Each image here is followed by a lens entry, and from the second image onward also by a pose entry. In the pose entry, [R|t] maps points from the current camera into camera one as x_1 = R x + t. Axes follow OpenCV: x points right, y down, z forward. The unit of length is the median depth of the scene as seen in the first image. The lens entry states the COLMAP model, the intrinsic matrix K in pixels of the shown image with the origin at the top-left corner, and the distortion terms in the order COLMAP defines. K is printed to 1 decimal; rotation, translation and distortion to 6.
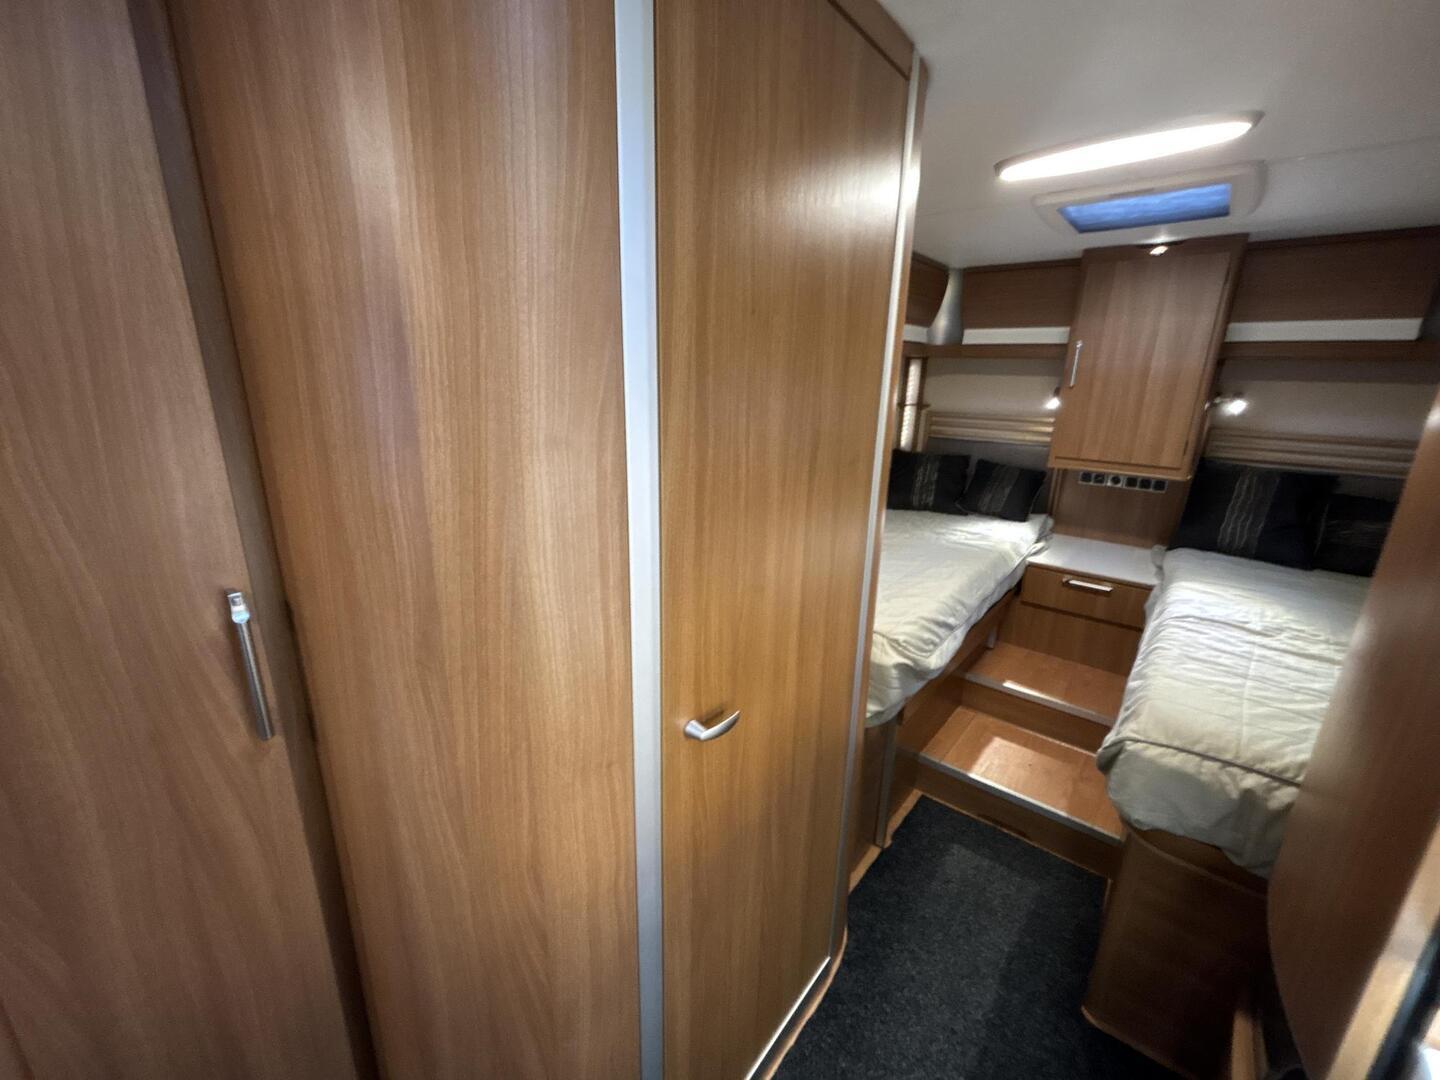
lens RADIAL K [[585.4, 0, 718.9], [0, 585.4, 535.8], [0, 0, 1]] dist [0.000187, -0.000046]
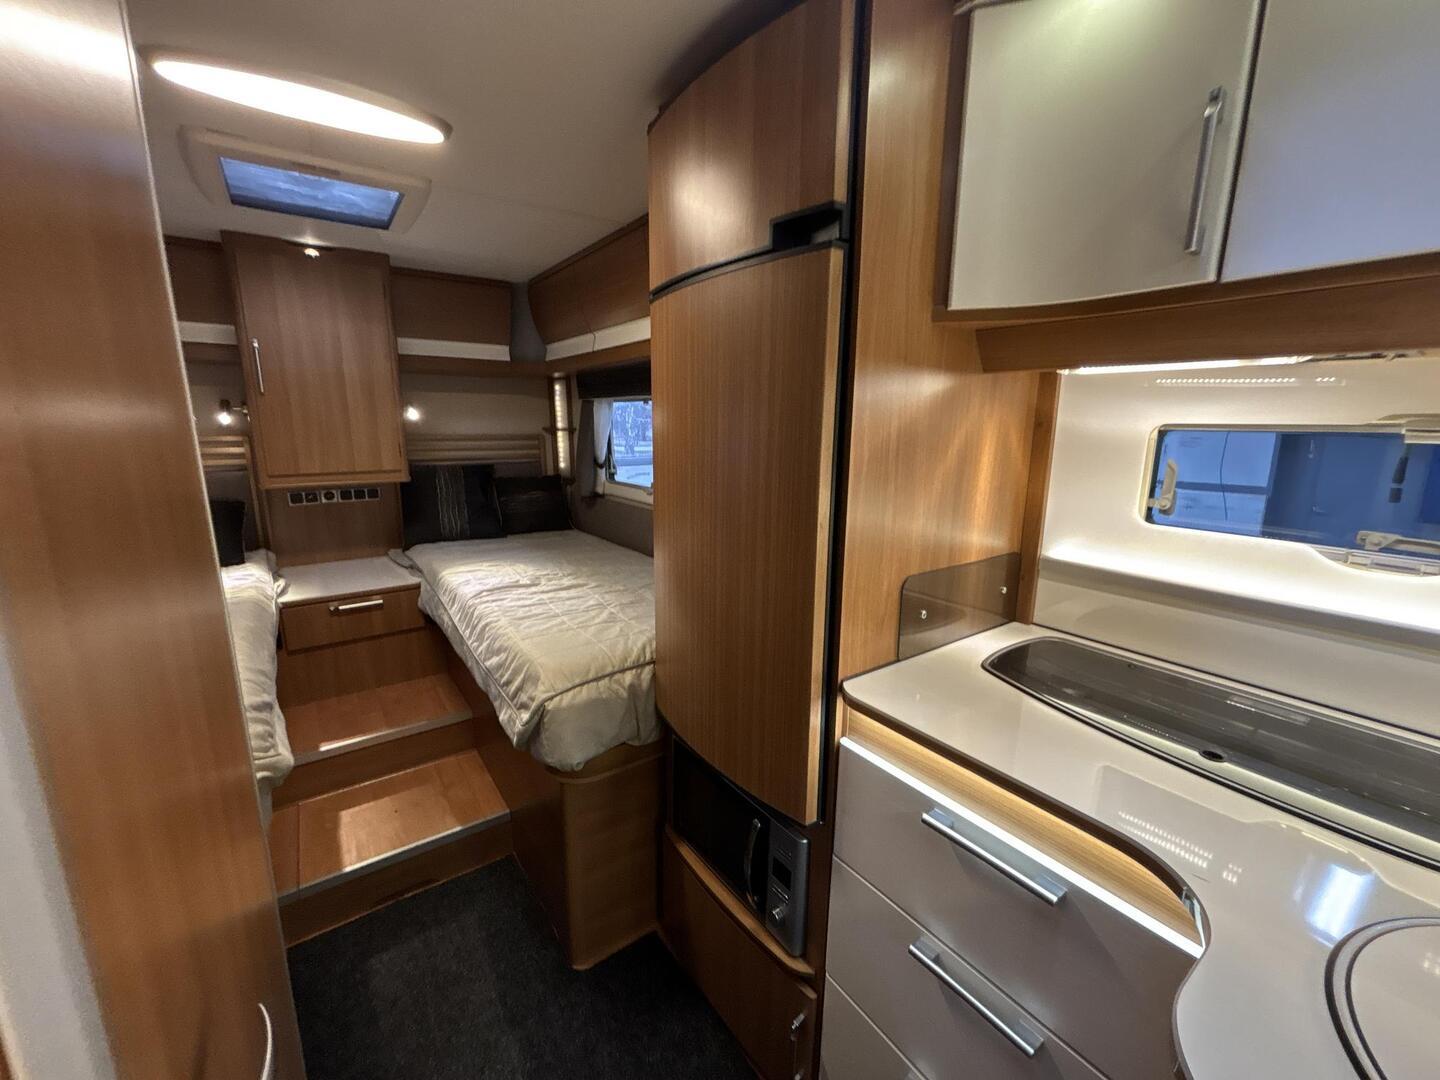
lens RADIAL K [[582.6, 0, 722.8], [0, 582.6, 536.2], [0, 0, 1]] dist [0.002453, -0.004718]
pose [[0.249286, -0.209669, 0.945460, -0.084736], [0.262395, 0.954386, 0.142464, -0.000050], [-0.932204, 0.212570, 0.292931, 0.187424]]
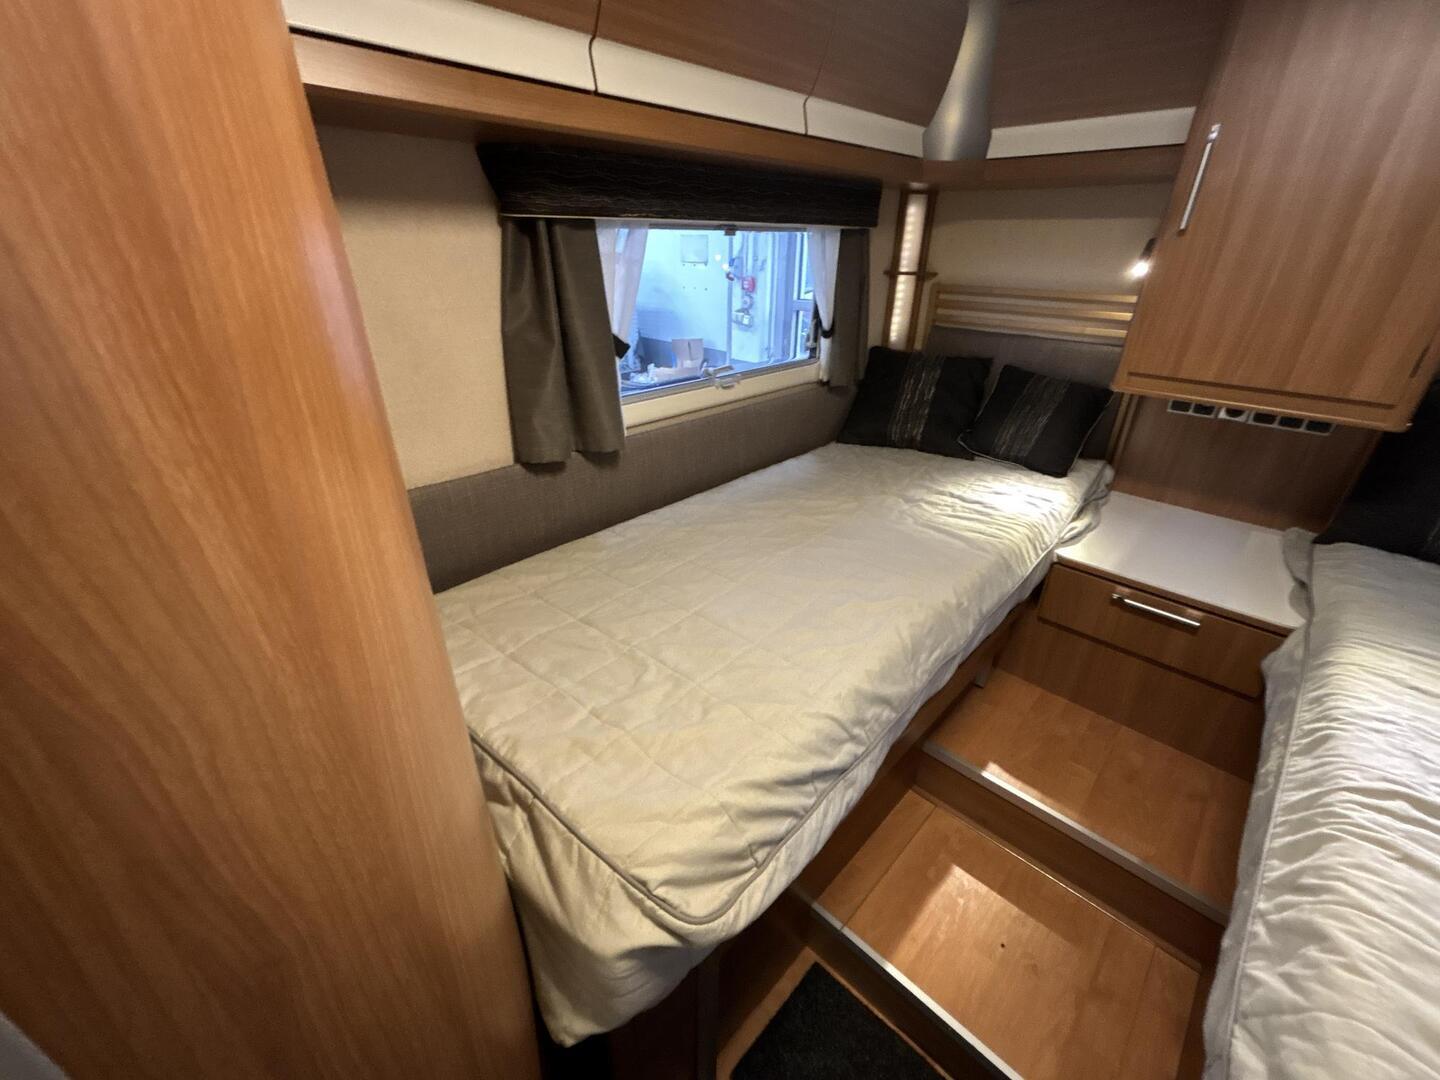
lens RADIAL K [[587.2, 0, 720.0], [0, 587.2, 536.8], [0, 0, 1]] dist [0.001175, -0.001076]
pose [[0.996847, 0.020904, -0.076540, 0.280923], [-0.005916, 0.981568, 0.191022, -0.100063], [0.079122, -0.189967, 0.978597, 0.475797]]
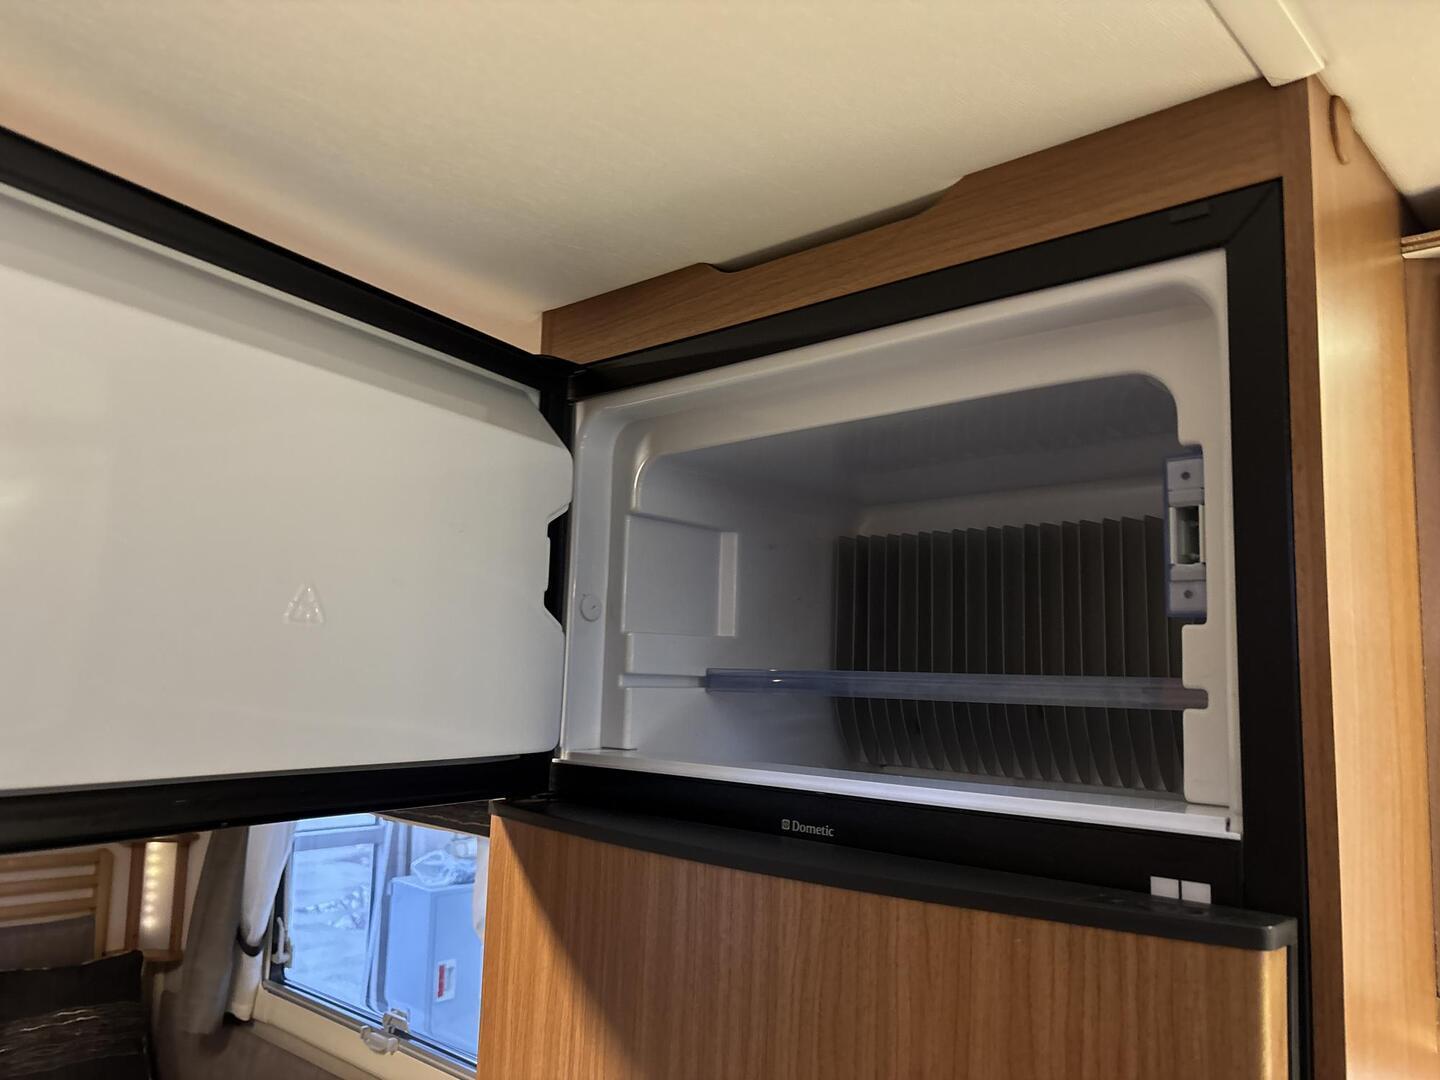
lens RADIAL K [[1097.4, 0, 720.0], [0, 1097.4, 540.0], [0, 0, 1]] dist [0.002557, 0.001514]
pose [[0.054730, 0.102890, 0.993186, 0.119055], [0.246252, 0.962562, -0.113288, -0.179195], [-0.967659, 0.250774, 0.027344, 0.264553]]
